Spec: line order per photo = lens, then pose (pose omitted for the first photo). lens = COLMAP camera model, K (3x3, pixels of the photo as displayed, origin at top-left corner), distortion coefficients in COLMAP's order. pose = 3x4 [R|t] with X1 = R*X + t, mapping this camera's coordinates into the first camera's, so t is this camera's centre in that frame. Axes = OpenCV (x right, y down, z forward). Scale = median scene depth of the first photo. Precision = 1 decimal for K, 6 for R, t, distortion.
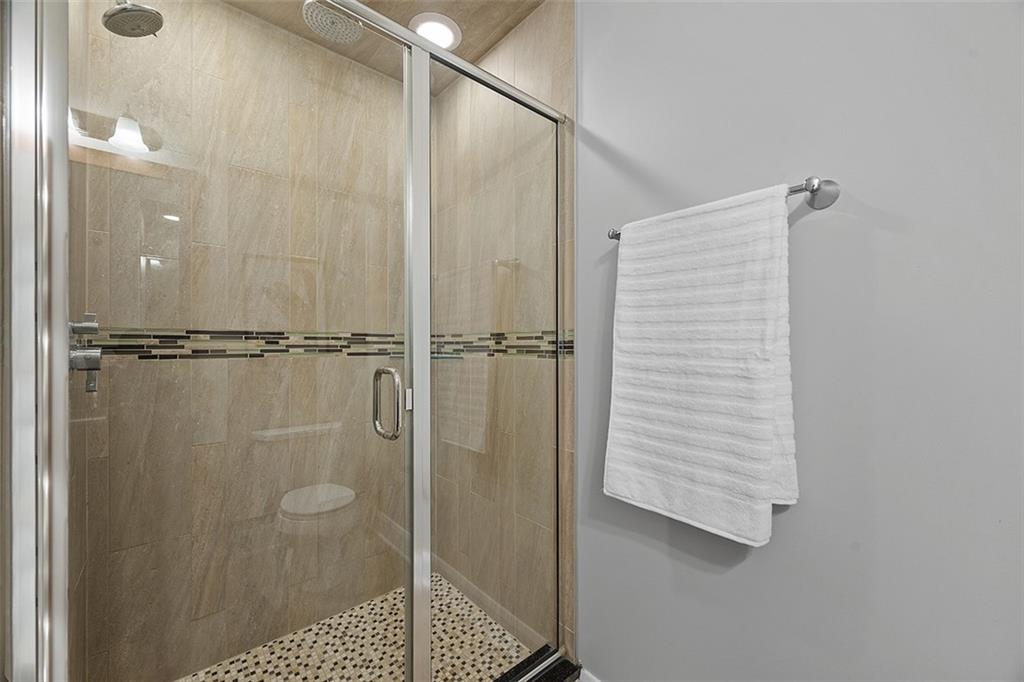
lens RADIAL K [[405.3, 0, 512.2], [0, 405.3, 344.4], [0, 0, 1]] dist [-0.001044, -0.000072]
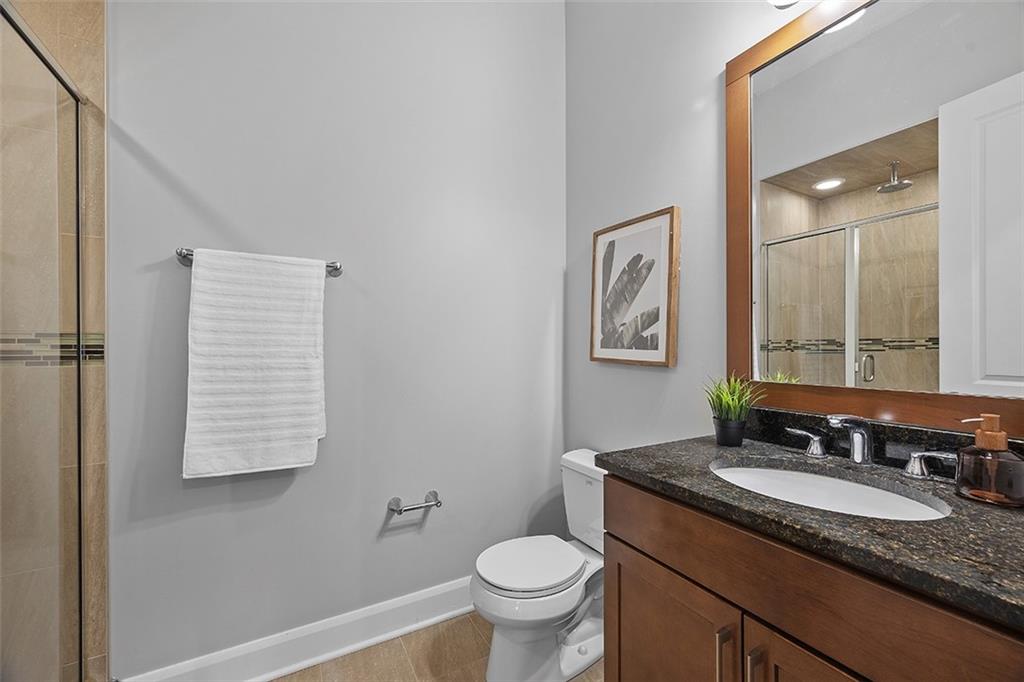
lens RADIAL K [[405.3, 0, 513.2], [0, 405.3, 346.5], [0, 0, 1]] dist [-0.001044, -0.000072]
pose [[0.198720, 0.004880, 0.980044, -0.724557], [0.002494, 0.999982, -0.005485, 0.002091], [-0.980053, 0.003534, 0.198704, -0.150539]]
